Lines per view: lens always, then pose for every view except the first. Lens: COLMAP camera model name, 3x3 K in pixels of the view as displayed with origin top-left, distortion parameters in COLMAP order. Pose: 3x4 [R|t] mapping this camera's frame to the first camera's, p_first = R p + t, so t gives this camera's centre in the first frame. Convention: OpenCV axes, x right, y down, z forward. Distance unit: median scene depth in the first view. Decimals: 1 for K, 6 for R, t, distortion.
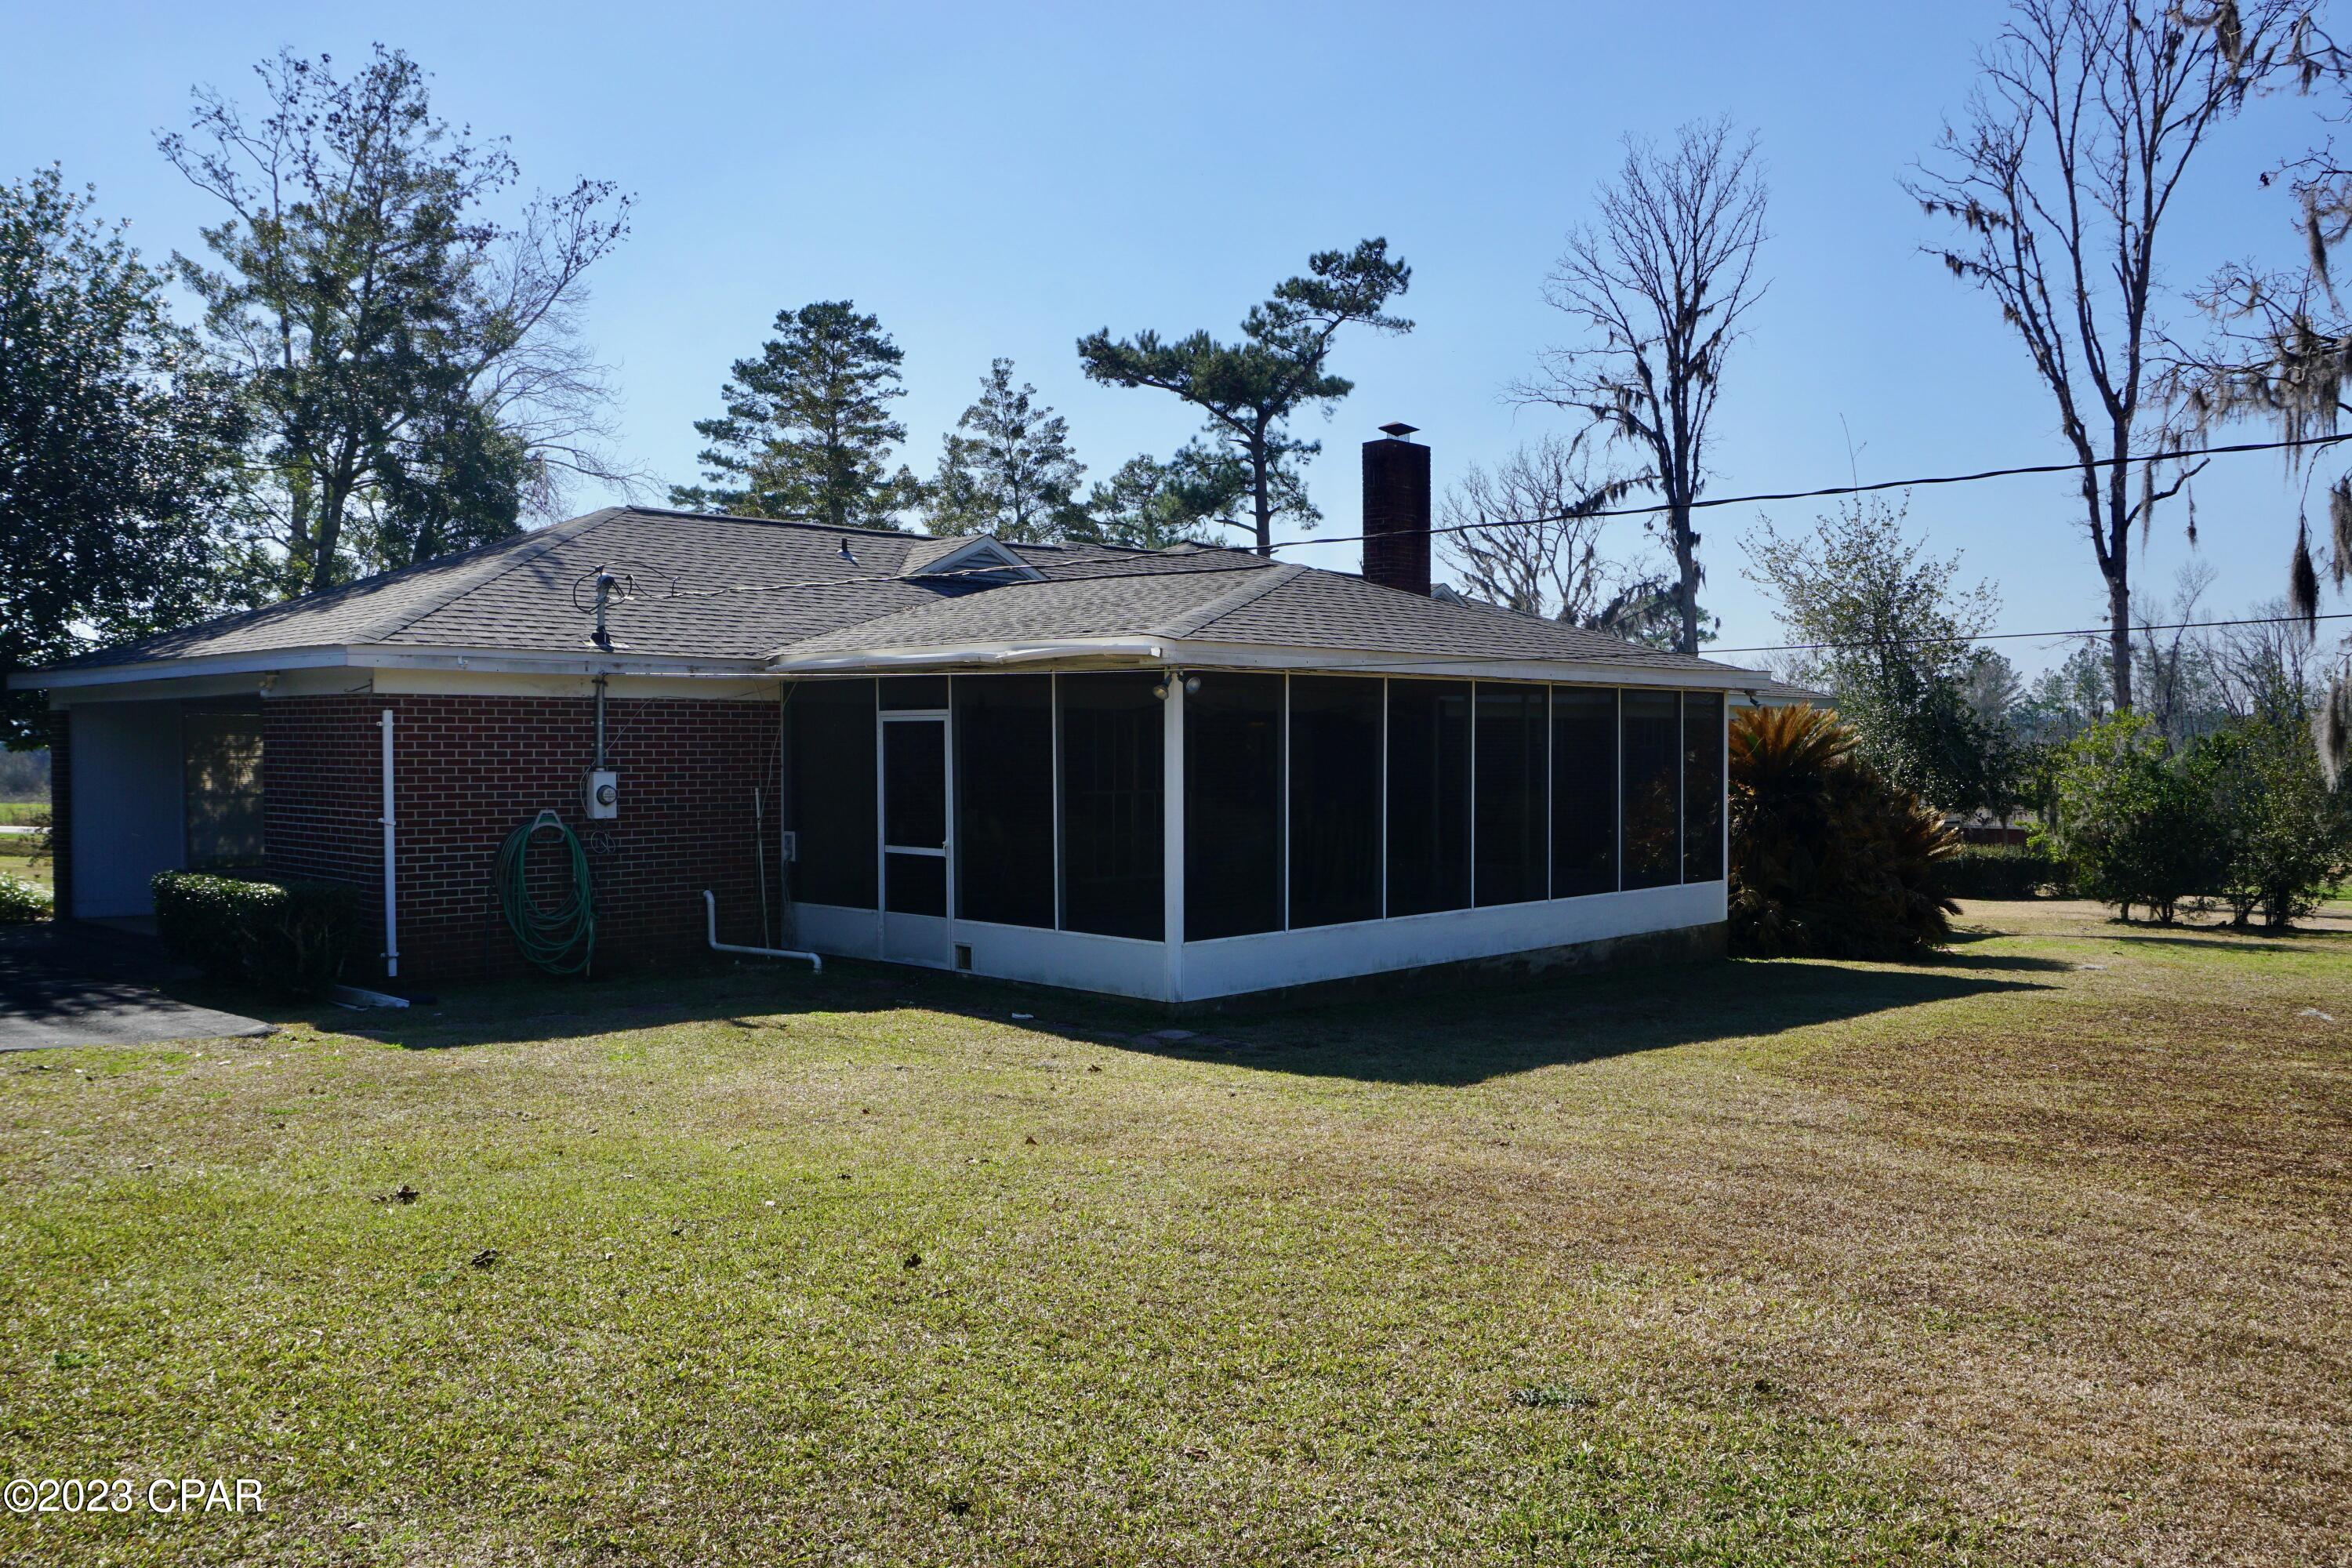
lens RADIAL K [[1860.4, 0, 1168.5], [0, 1860.4, 782.3], [0, 0, 1]] dist [-0.025390, 0.014644]
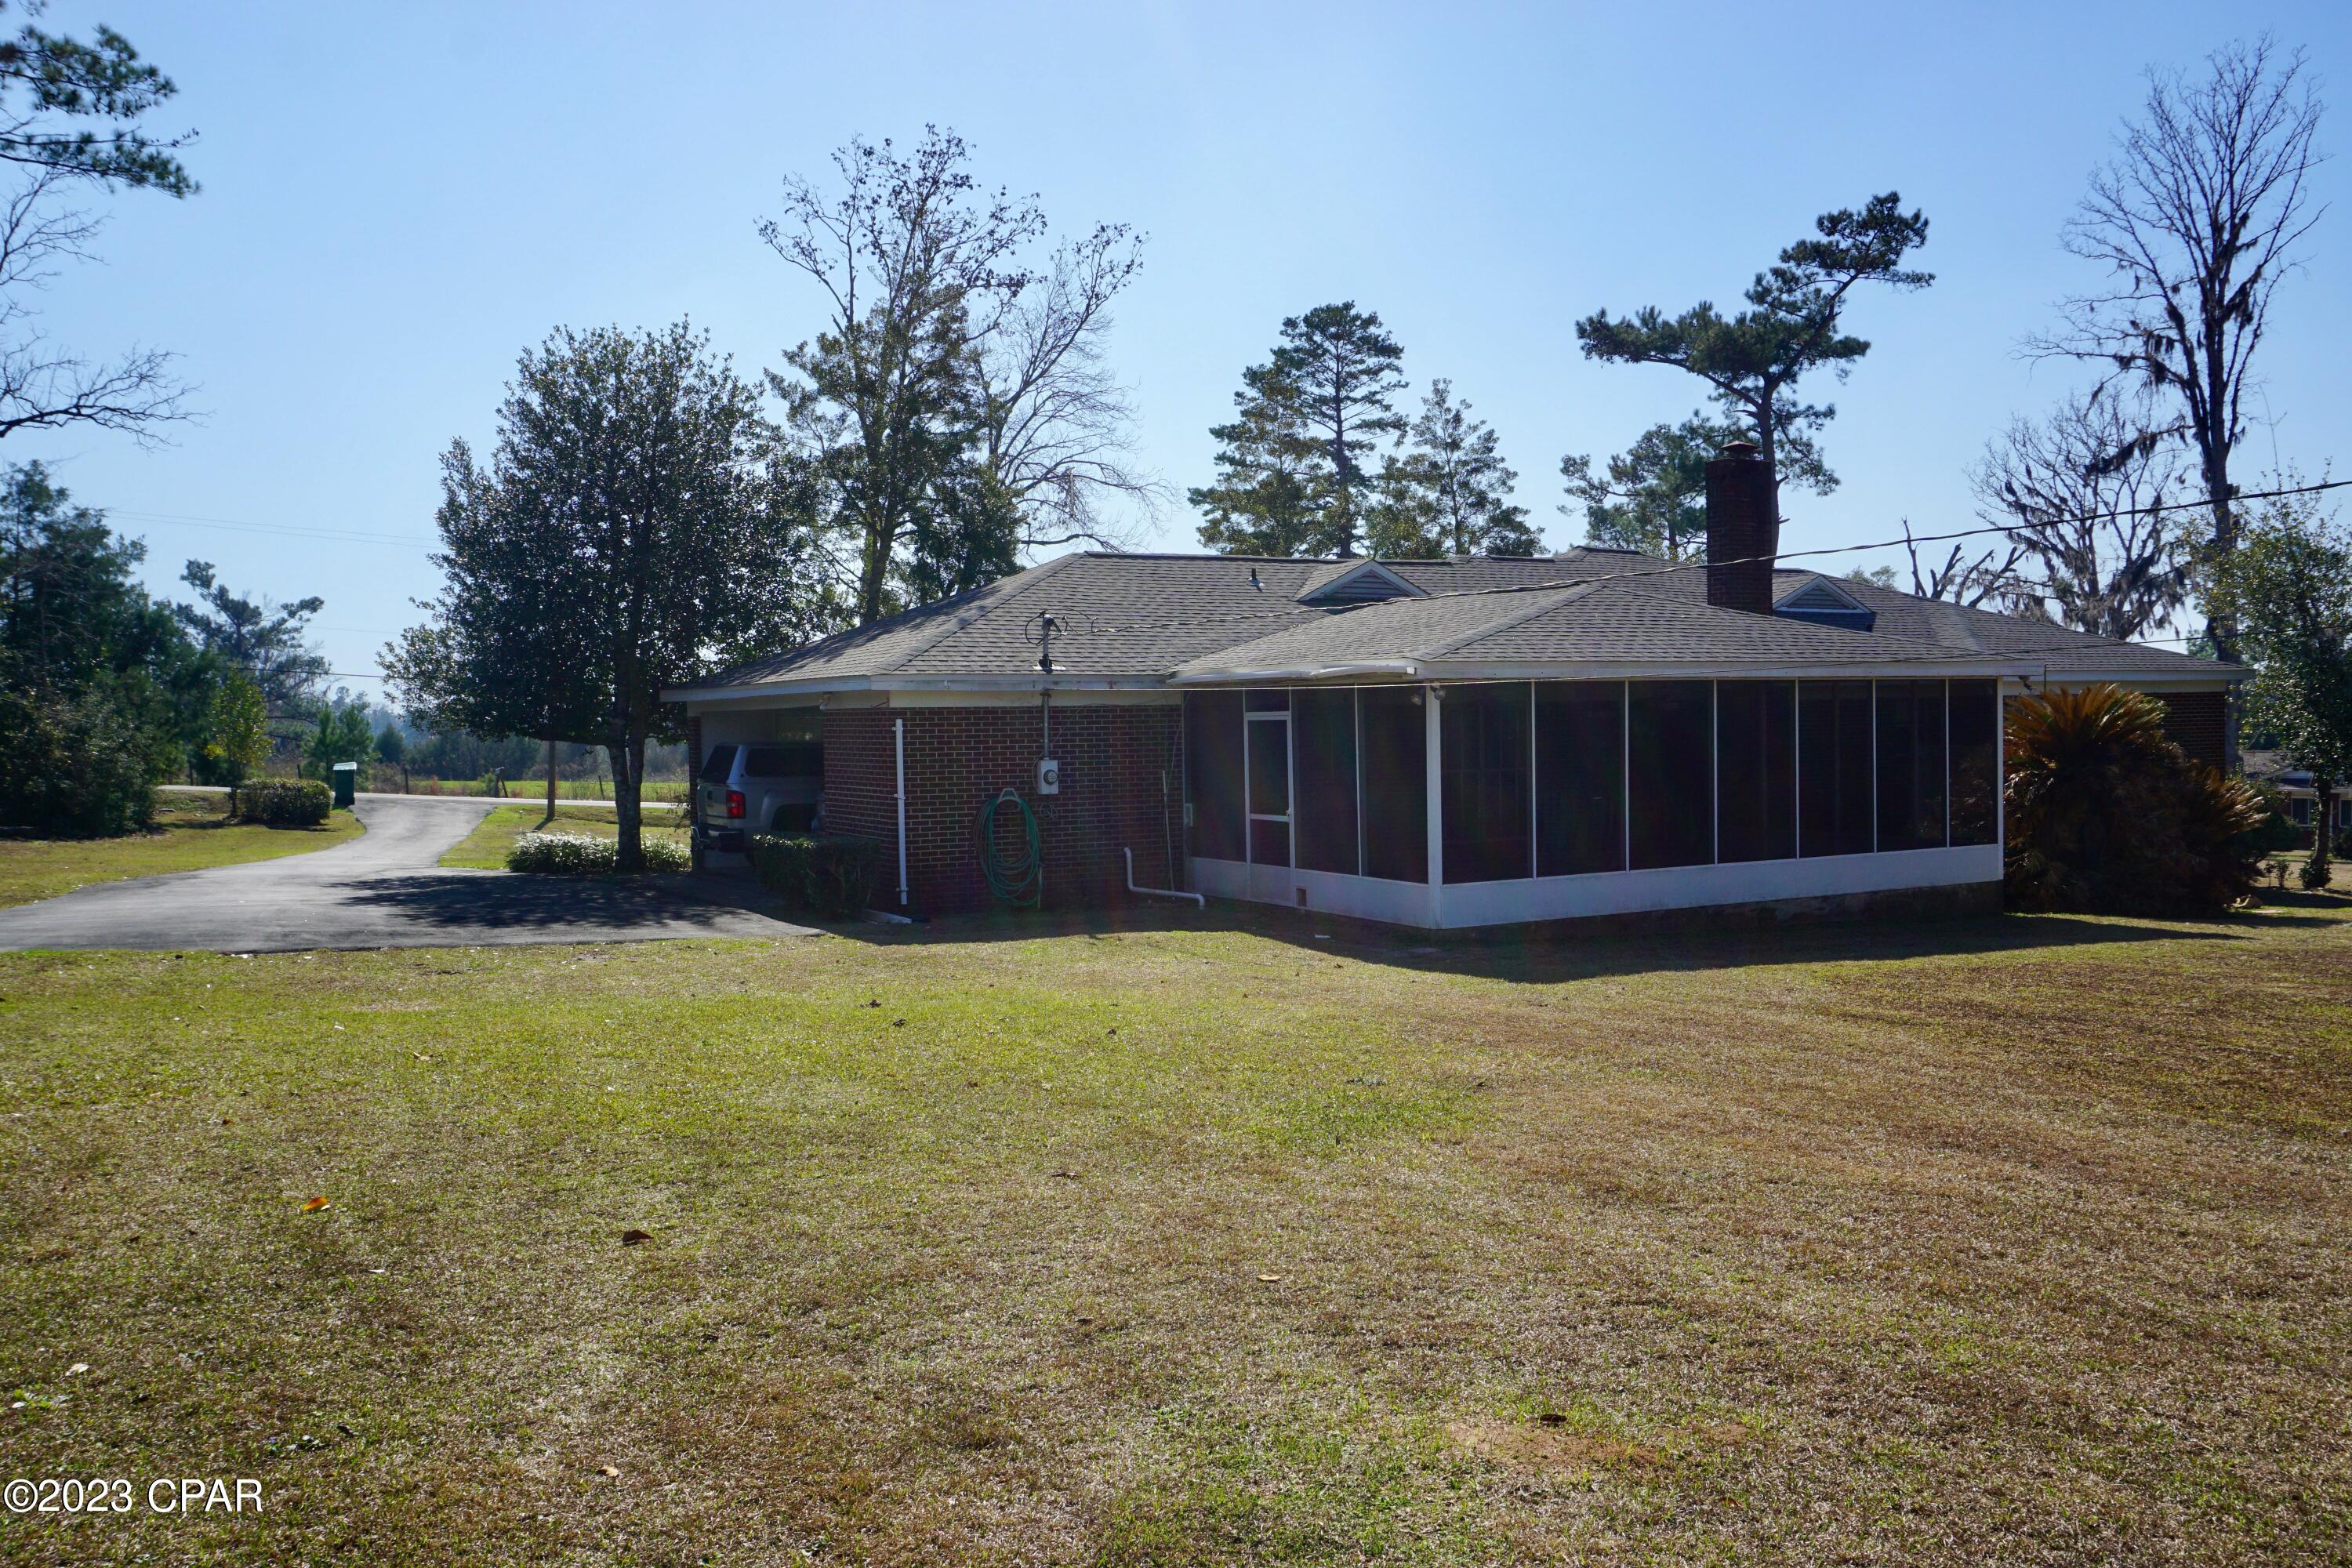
lens RADIAL K [[1962.2, 0, 1177.9], [0, 1962.2, 785.0], [0, 0, 1]] dist [-0.022022, 0.024662]
pose [[0.956031, -0.005546, -0.293215, 0.102829], [0.010220, 0.999844, 0.014410, -0.003526], [0.293089, -0.016773, 0.955938, -0.173825]]
